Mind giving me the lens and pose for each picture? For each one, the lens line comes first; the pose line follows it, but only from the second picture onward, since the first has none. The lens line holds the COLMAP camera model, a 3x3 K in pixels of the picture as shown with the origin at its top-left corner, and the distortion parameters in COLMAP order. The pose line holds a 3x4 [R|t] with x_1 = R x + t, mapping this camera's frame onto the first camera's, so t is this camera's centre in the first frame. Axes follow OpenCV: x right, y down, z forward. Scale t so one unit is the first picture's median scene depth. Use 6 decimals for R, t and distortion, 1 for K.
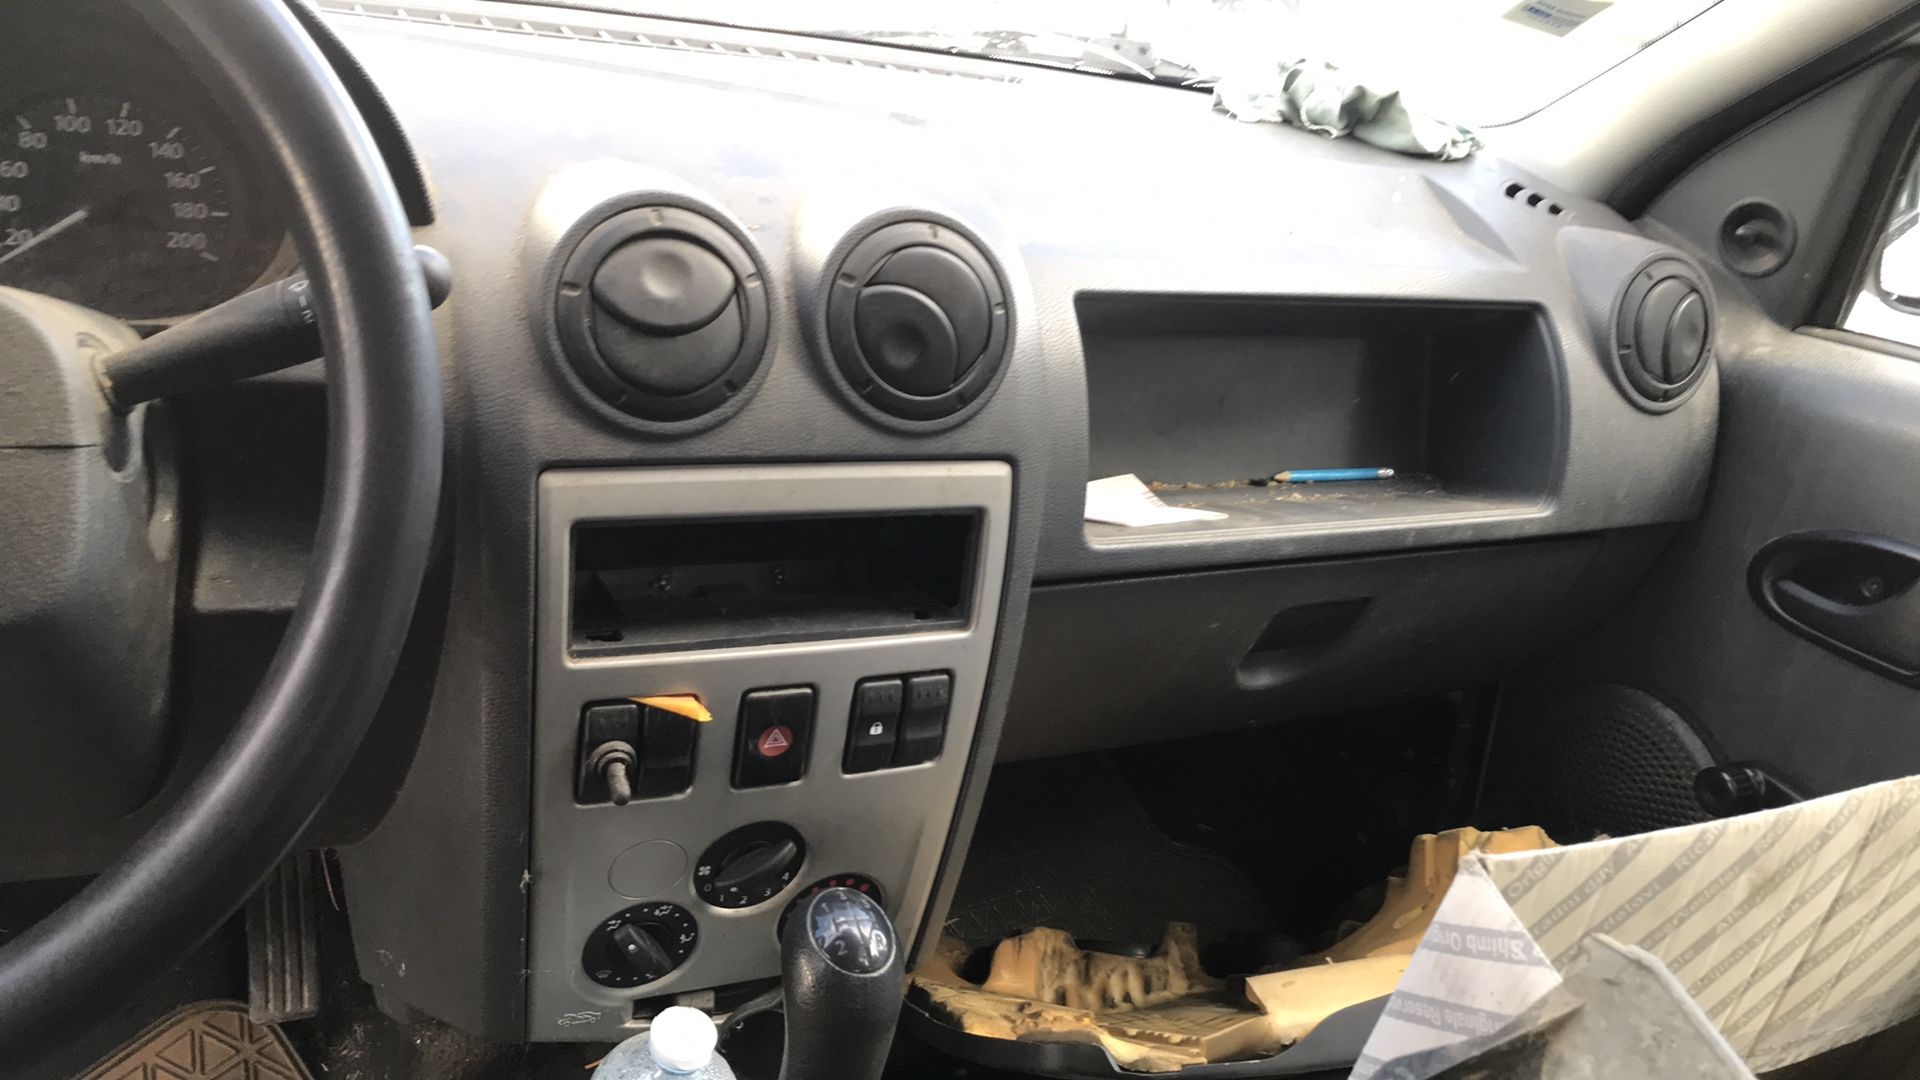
lens RADIAL K [[1550.6, 0, 952.3], [0, 1550.6, 501.6], [0, 0, 1]] dist [0.035045, -0.050033]
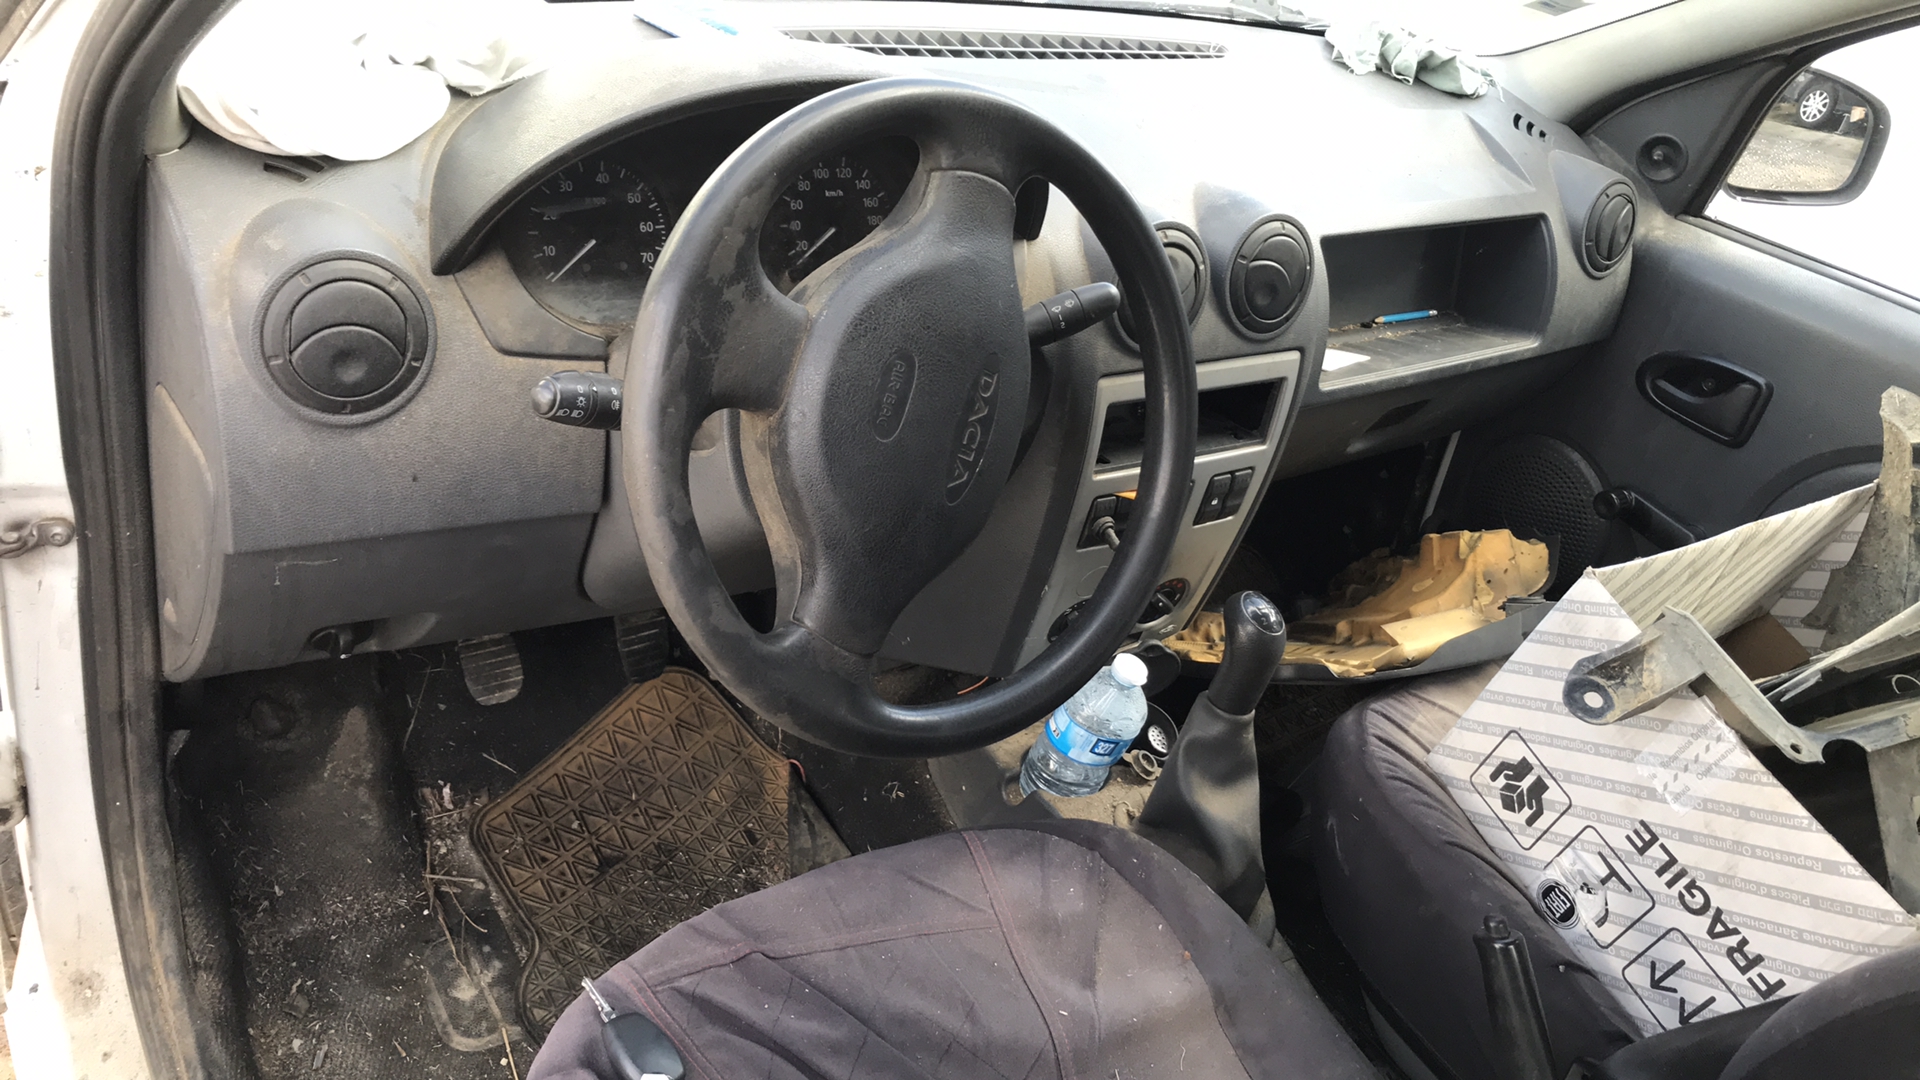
lens RADIAL K [[1550.6, 0, 961.4], [0, 1550.6, 518.1], [0, 0, 1]] dist [0.035045, -0.050033]
pose [[0.985412, -0.031707, 0.167205, -0.475704], [-0.007213, 0.973827, 0.227177, -0.176376], [-0.170031, -0.225069, 0.959392, -0.490334]]
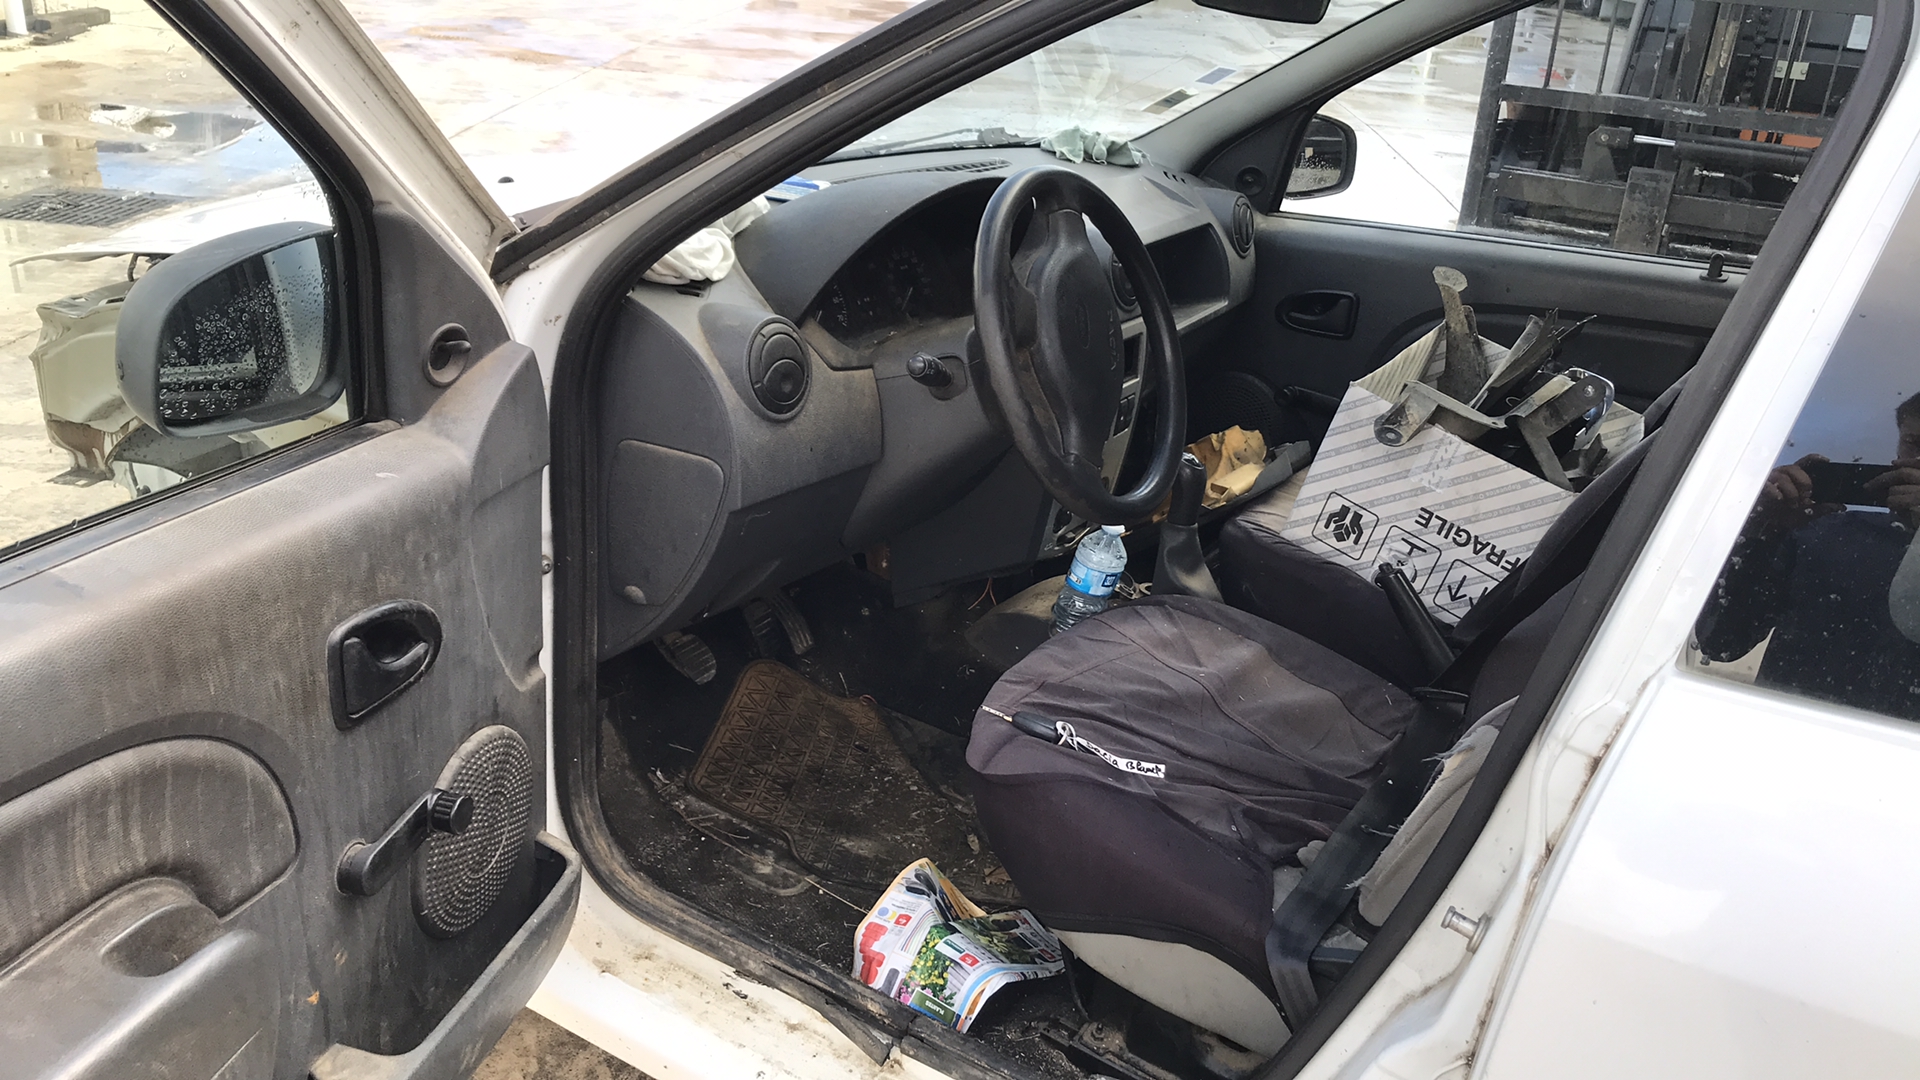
lens RADIAL K [[1550.6, 0, 933.6], [0, 1550.6, 528.3], [0, 0, 1]] dist [0.035045, -0.050033]
pose [[0.838411, -0.257160, 0.480558, -1.324572], [0.210147, 0.966044, 0.150323, -0.118475], [-0.502897, -0.025044, 0.863983, -0.969674]]
